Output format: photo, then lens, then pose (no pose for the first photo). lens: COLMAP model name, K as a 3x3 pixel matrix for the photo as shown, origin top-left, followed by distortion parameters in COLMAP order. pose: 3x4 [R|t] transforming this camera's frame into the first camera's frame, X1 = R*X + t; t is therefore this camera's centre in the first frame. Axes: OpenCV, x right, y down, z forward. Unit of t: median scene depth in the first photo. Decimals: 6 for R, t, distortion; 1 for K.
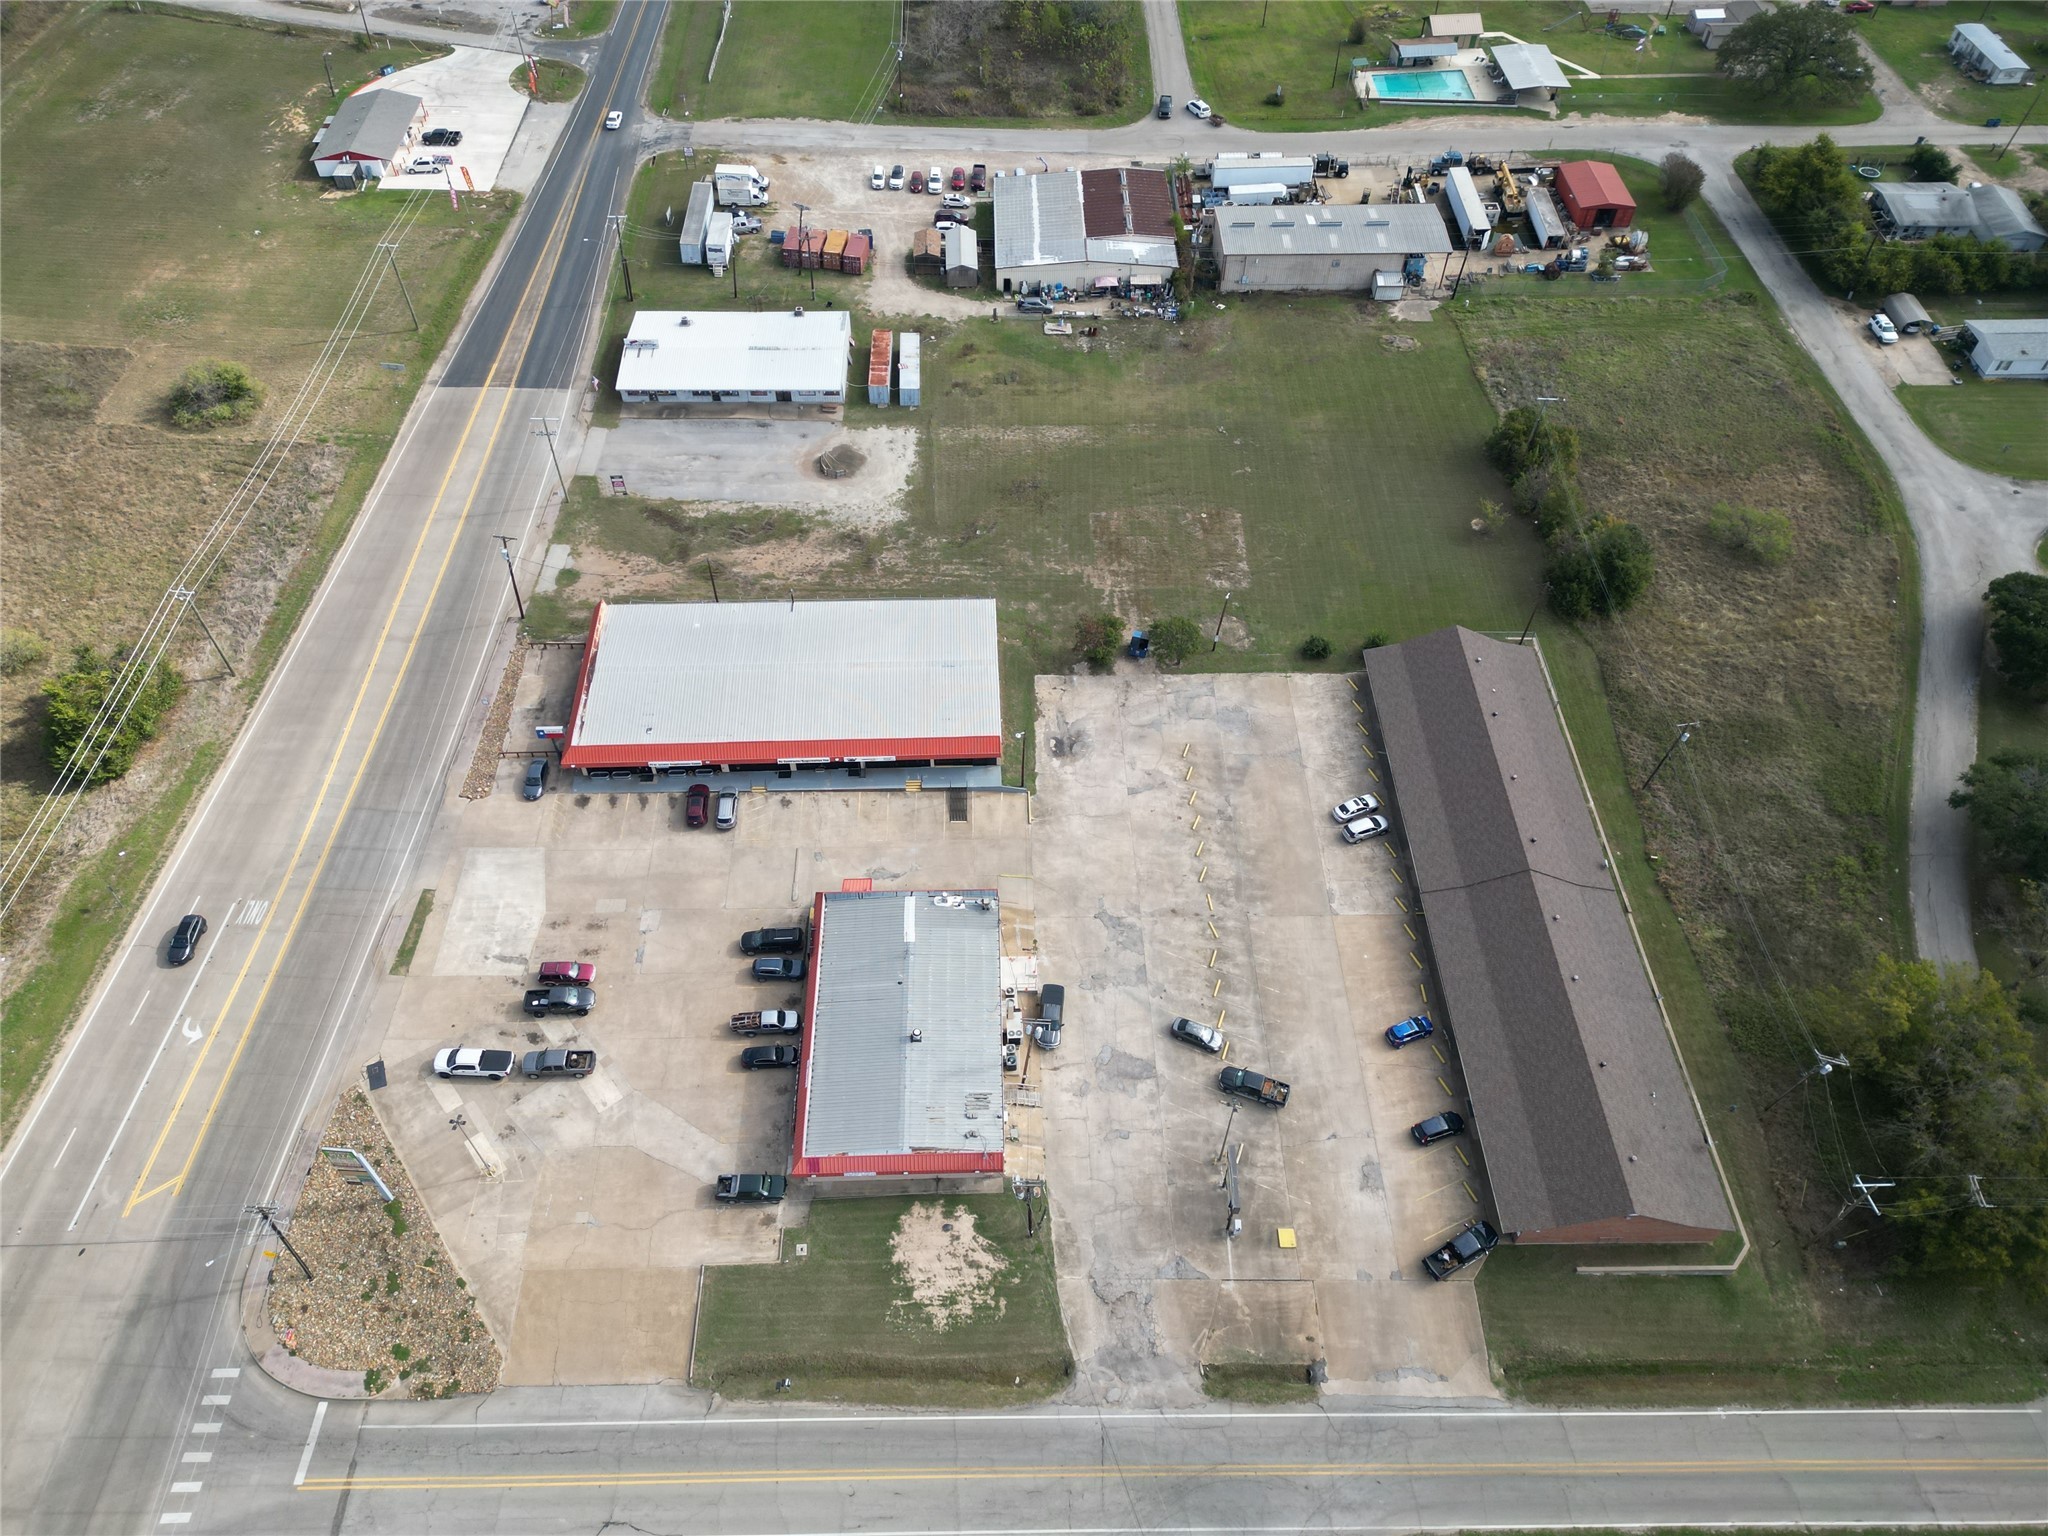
lens RADIAL K [[1413.4, 0, 1019.4], [0, 1413.4, 767.3], [0, 0, 1]] dist [0.083675, -0.081836]
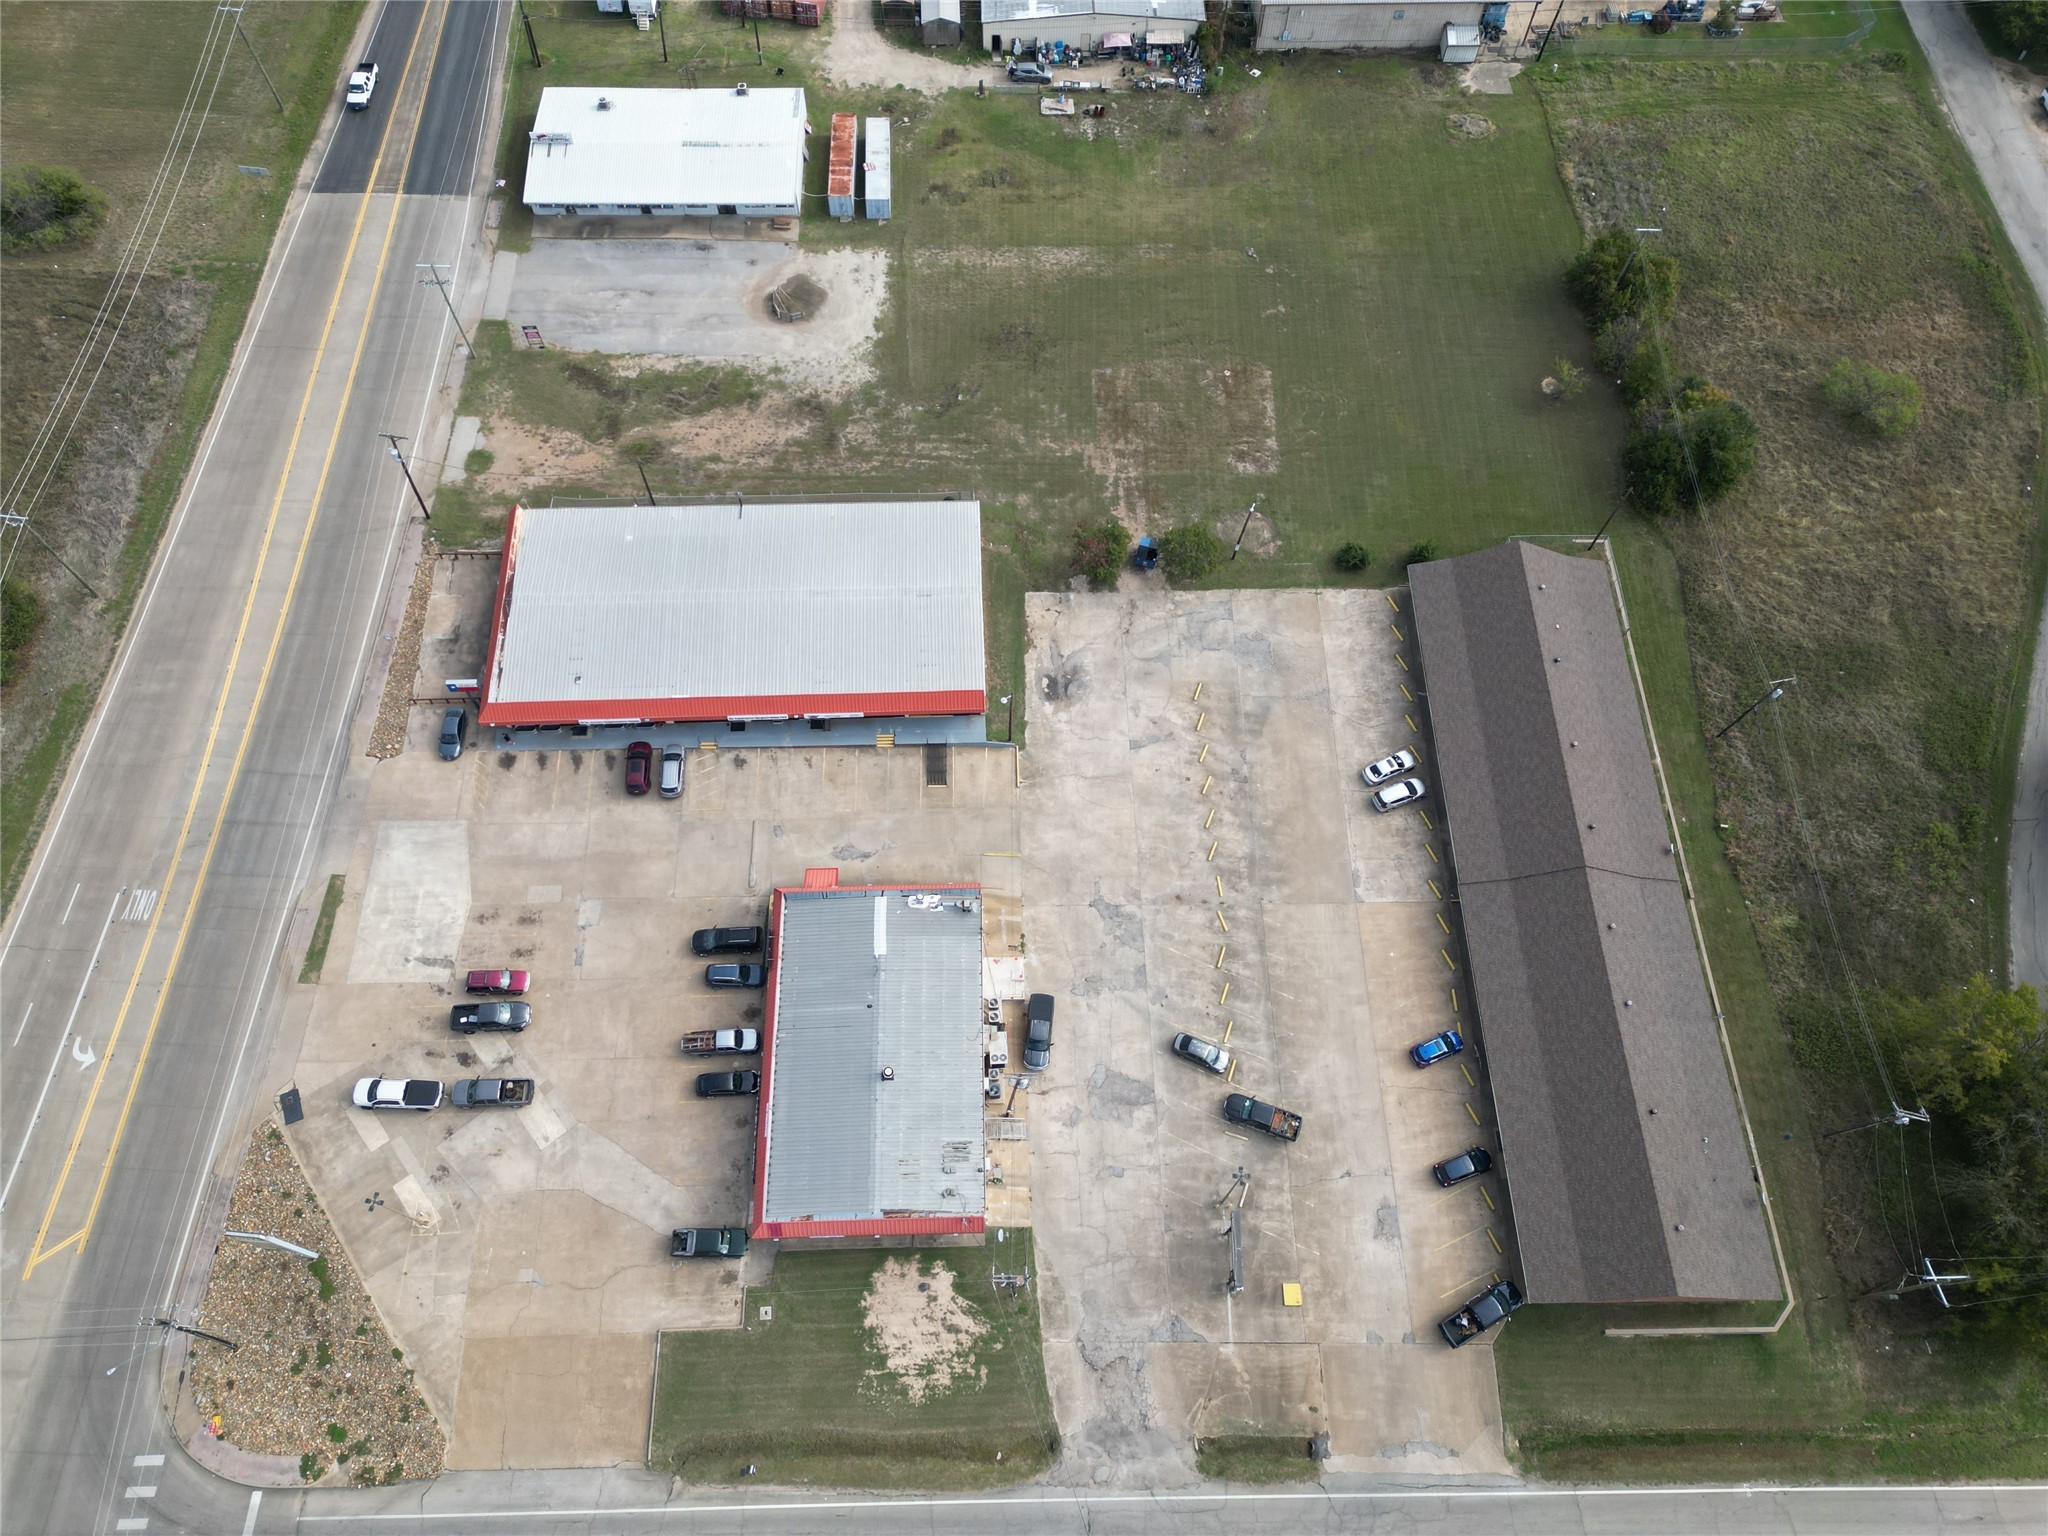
lens RADIAL K [[1426.8, 0, 1019.9], [0, 1426.8, 763.4], [0, 0, 1]] dist [0.081652, -0.075613]
pose [[0.999997, 0.001358, -0.001997, 0.010438], [-0.000878, 0.974761, 0.223248, -0.173905], [0.002249, -0.223245, 0.974760, 0.137172]]
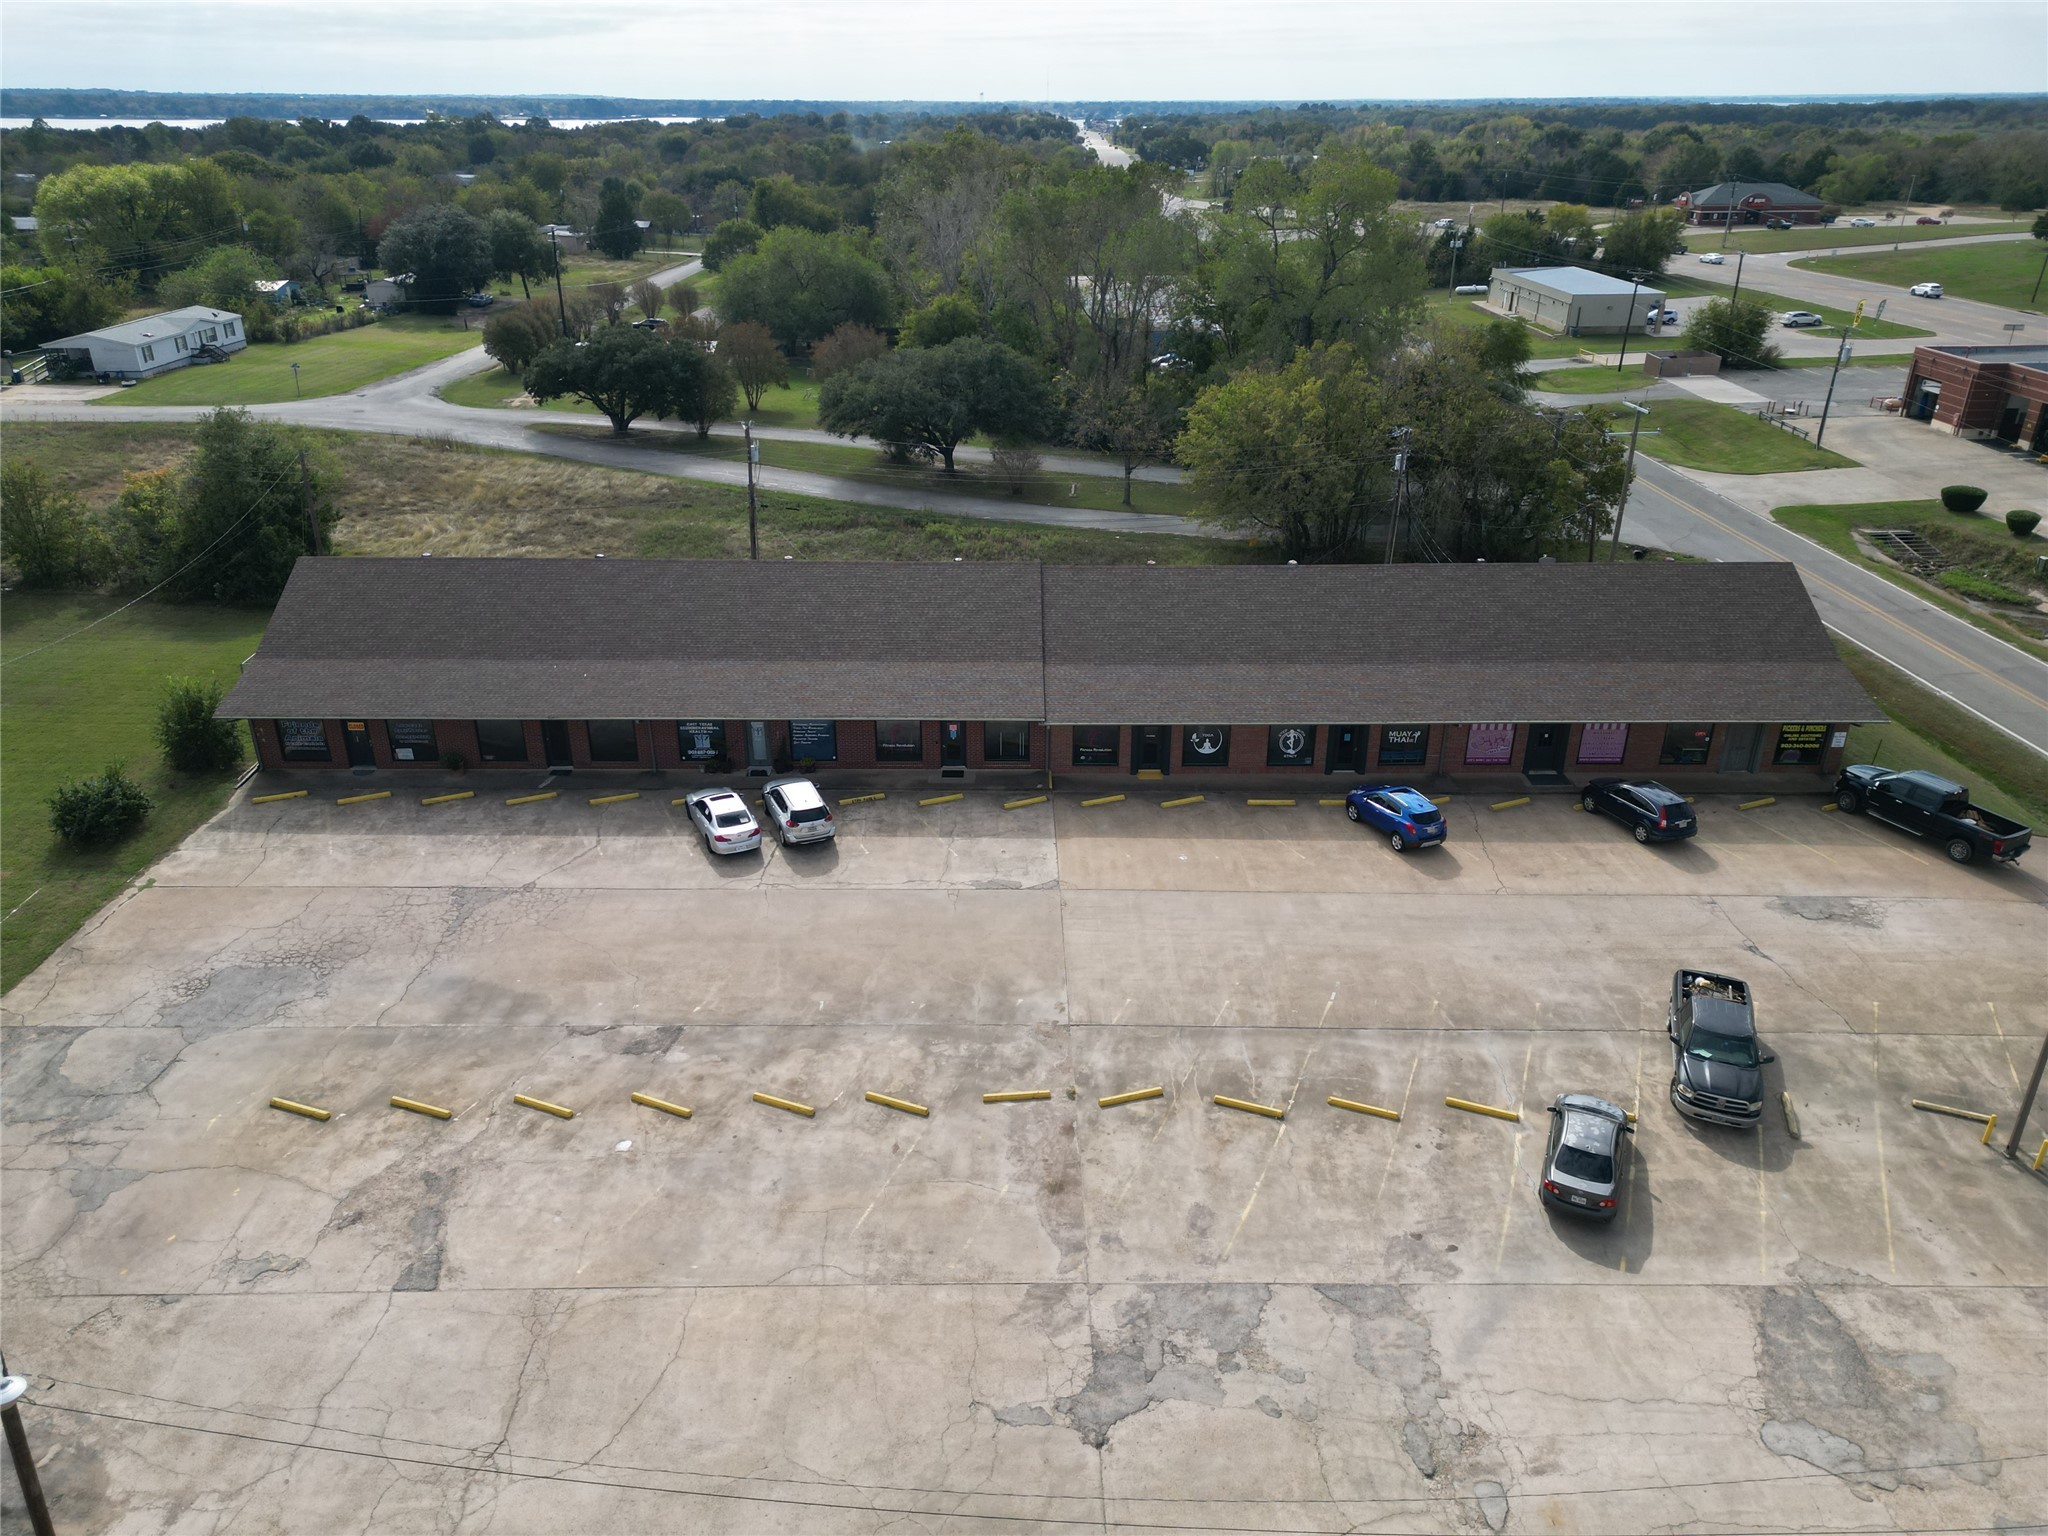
lens RADIAL K [[1426.8, 0, 1019.9], [0, 1426.8, 763.4], [0, 0, 1]] dist [0.081652, -0.075613]
pose [[0.010262, -0.424638, 0.905305, -0.095992], [0.763156, 0.588334, 0.267311, -0.020669], [-0.646132, 0.688146, 0.330103, 0.827043]]
